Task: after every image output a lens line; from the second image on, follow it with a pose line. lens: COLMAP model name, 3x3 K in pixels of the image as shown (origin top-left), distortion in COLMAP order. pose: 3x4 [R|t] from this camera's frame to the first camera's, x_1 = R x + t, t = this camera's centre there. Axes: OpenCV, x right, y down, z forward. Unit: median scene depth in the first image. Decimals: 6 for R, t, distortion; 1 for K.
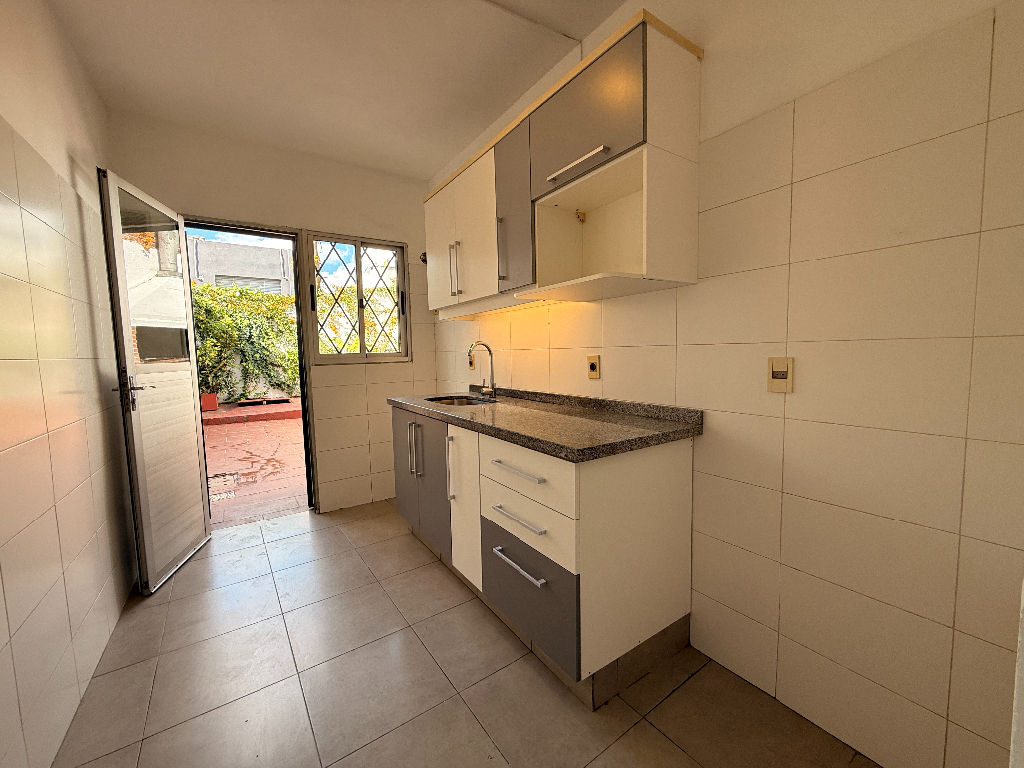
lens RADIAL K [[415.2, 0, 512.0], [0, 415.2, 384.0], [0, 0, 1]] dist [-0.008801, 0.000041]
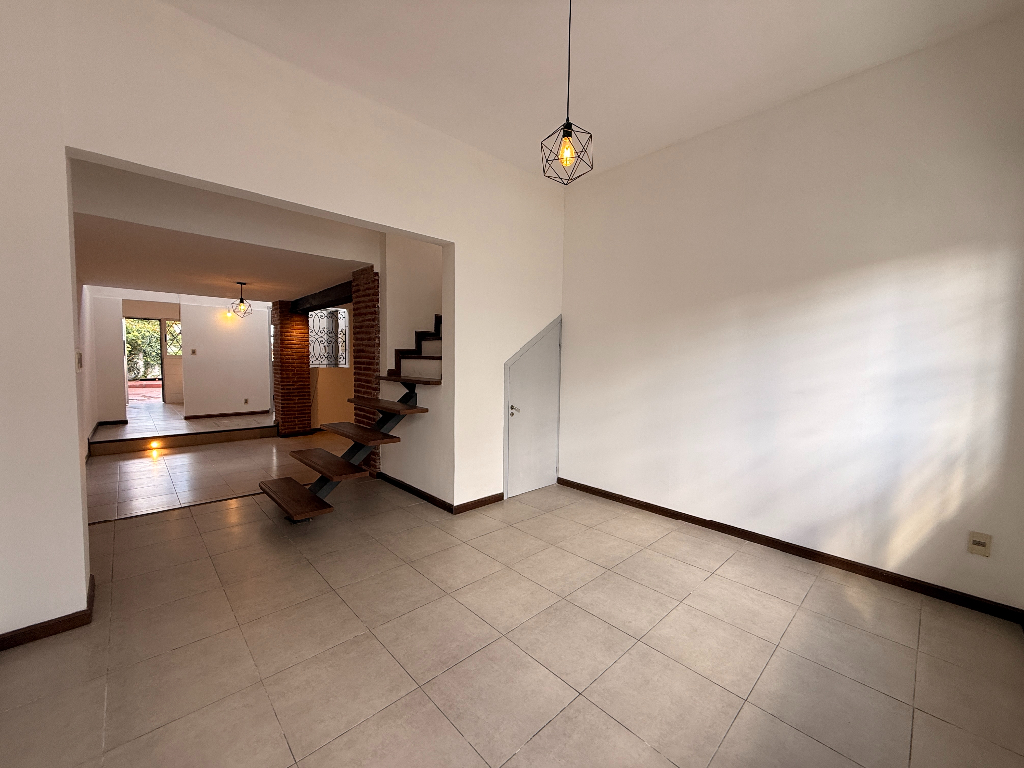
lens RADIAL K [[403.7, 0, 513.6], [0, 403.7, 383.7], [0, 0, 1]] dist [-0.002140, 0.000025]
pose [[0.987480, 0.029578, 0.154946, 0.710757], [-0.026731, 0.999434, -0.020424, 0.061221], [-0.155463, 0.016026, 0.987712, -1.044289]]
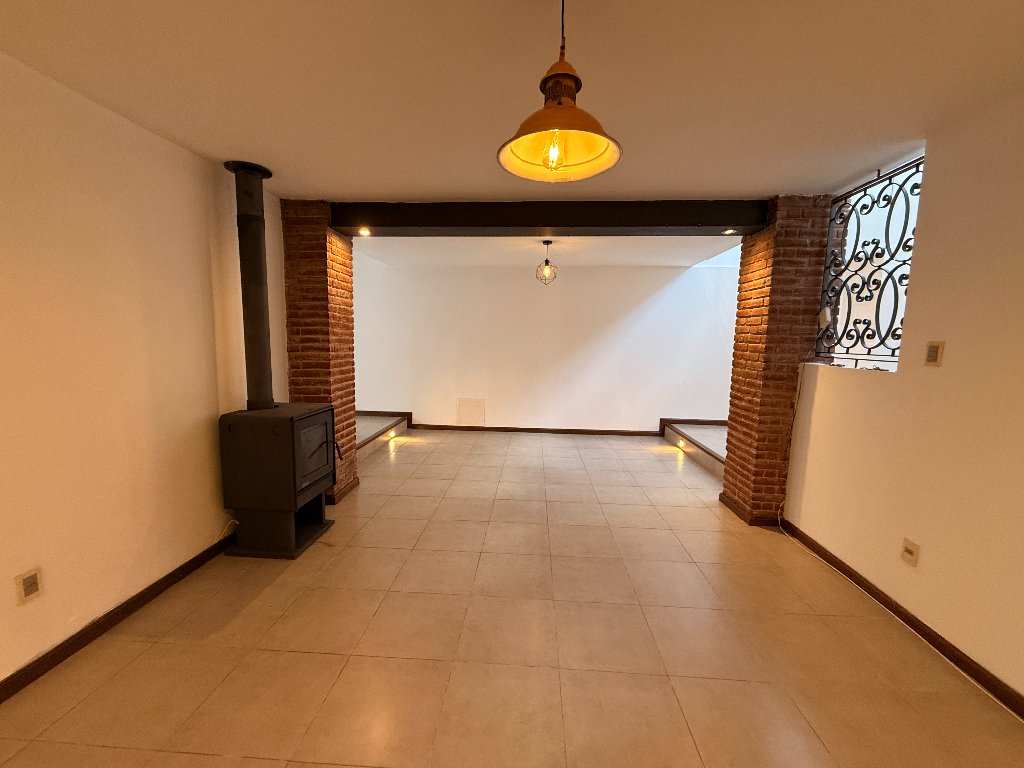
lens RADIAL K [[408.3, 0, 511.4], [0, 408.3, 385.9], [0, 0, 1]] dist [-0.005776, 0.000570]
pose [[-0.617776, 0.101530, -0.779772, 0.824478], [-0.064651, 0.981715, 0.179044, -0.011673], [0.783692, 0.161022, -0.599916, -0.020690]]
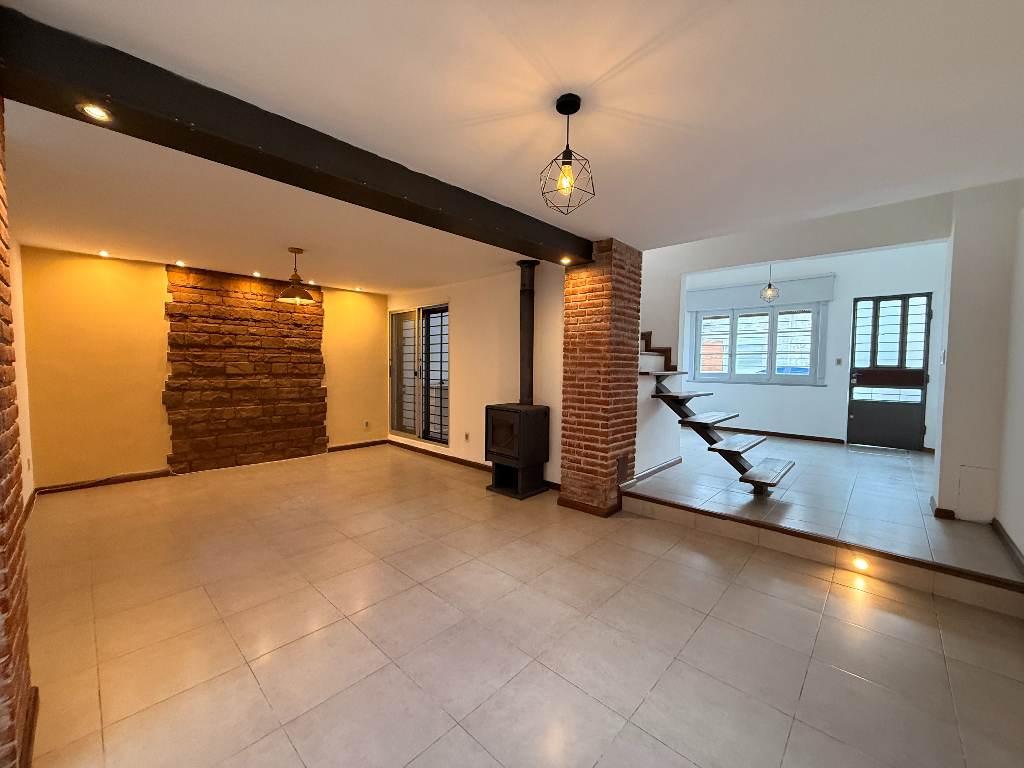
lens RADIAL K [[408.3, 0, 511.4], [0, 408.3, 385.9], [0, 0, 1]] dist [-0.005776, 0.000570]
pose [[-0.207762, -0.030688, 0.977698, 0.170124], [0.070649, 0.996427, 0.046289, 0.027188], [-0.975625, 0.078690, -0.204852, -0.247785]]
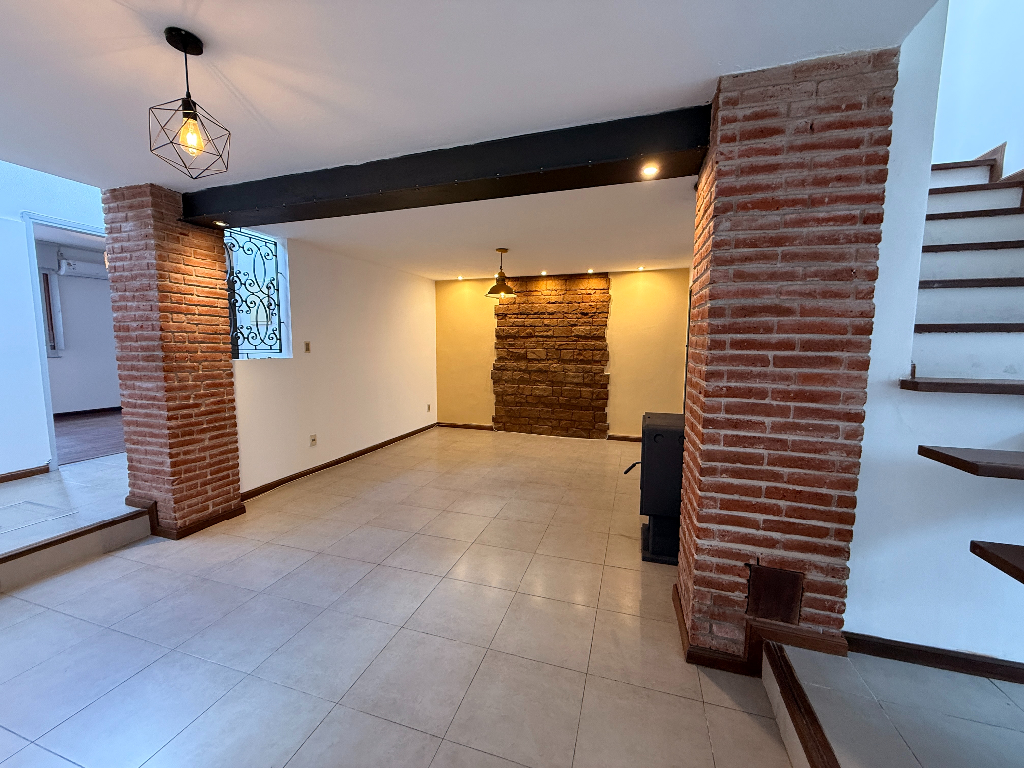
lens RADIAL K [[409.4, 0, 509.4], [0, 409.4, 385.1], [0, 0, 1]] dist [-0.003688, -0.000012]
pose [[0.795387, -0.030789, 0.605319, 0.369146], [0.021641, 0.999515, 0.022404, 0.038907], [-0.605715, -0.004720, 0.795667, -0.546185]]
